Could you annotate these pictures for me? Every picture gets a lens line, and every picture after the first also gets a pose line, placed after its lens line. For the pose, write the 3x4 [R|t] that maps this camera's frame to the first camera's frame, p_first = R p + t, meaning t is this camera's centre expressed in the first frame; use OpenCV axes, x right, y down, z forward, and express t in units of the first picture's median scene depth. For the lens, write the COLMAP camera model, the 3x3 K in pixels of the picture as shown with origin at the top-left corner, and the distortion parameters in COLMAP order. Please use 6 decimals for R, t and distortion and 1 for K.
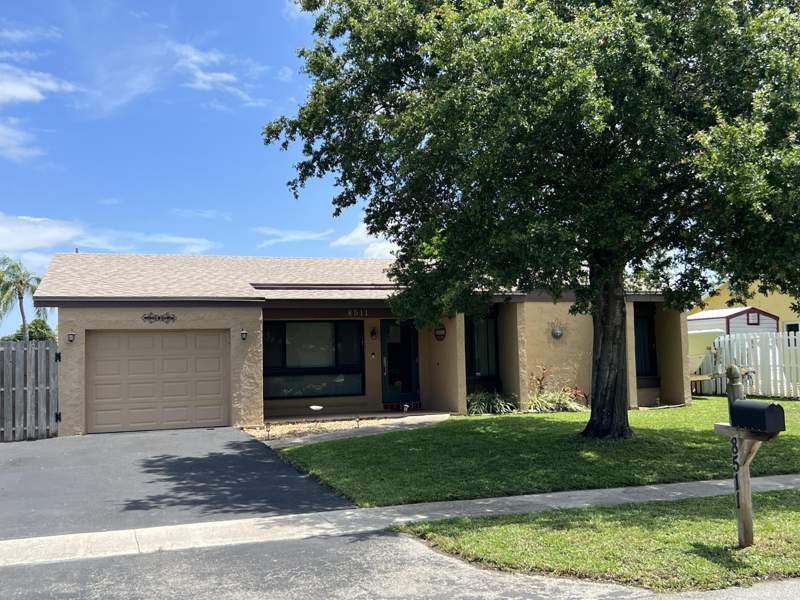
lens RADIAL K [[844.8, 0, 400.0], [0, 844.8, 300.0], [0, 0, 1]] dist [0.157154, -0.486952]
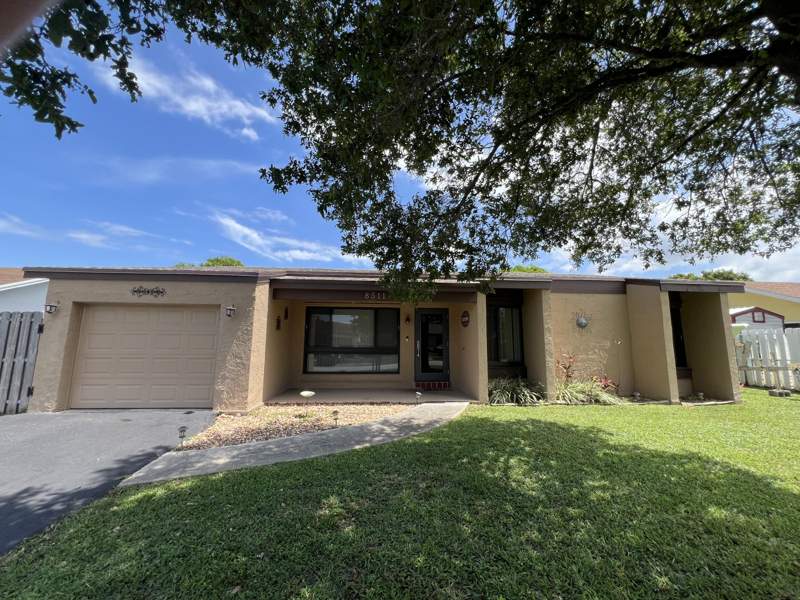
lens RADIAL K [[320.1, 0, 400.0], [0, 320.1, 300.0], [0, 0, 1]] dist [-0.001096, 0.000389]
pose [[0.967460, -0.000710, -0.253024, 0.073874], [-0.014185, 0.998271, -0.057041, 0.040301], [0.252628, 0.058774, 0.965777, 0.615730]]
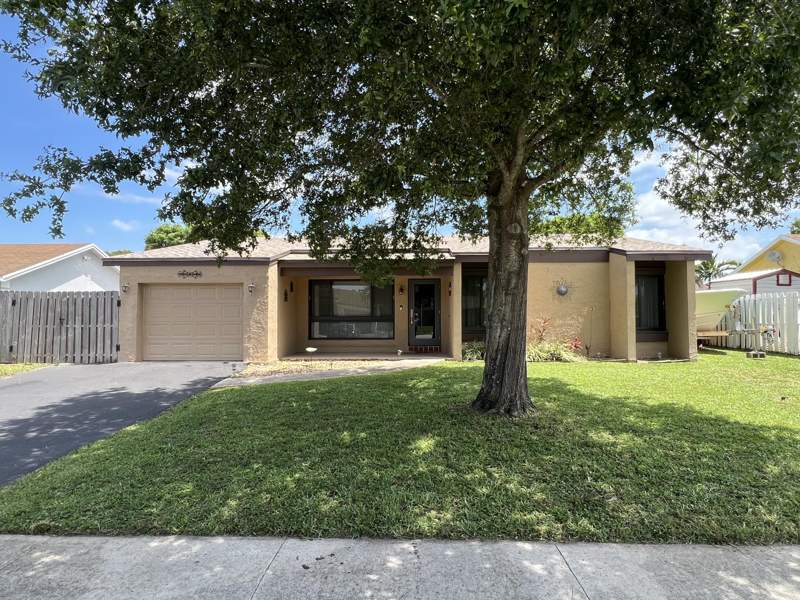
lens RADIAL K [[457.5, 0, 400.0], [0, 457.5, 300.0], [0, 0, 1]] dist [-0.002269, -0.000224]
pose [[0.938307, 0.011793, -0.345601, 0.213502], [0.004169, 0.998960, 0.045405, 0.025571], [0.345777, -0.044044, 0.937282, 0.396627]]
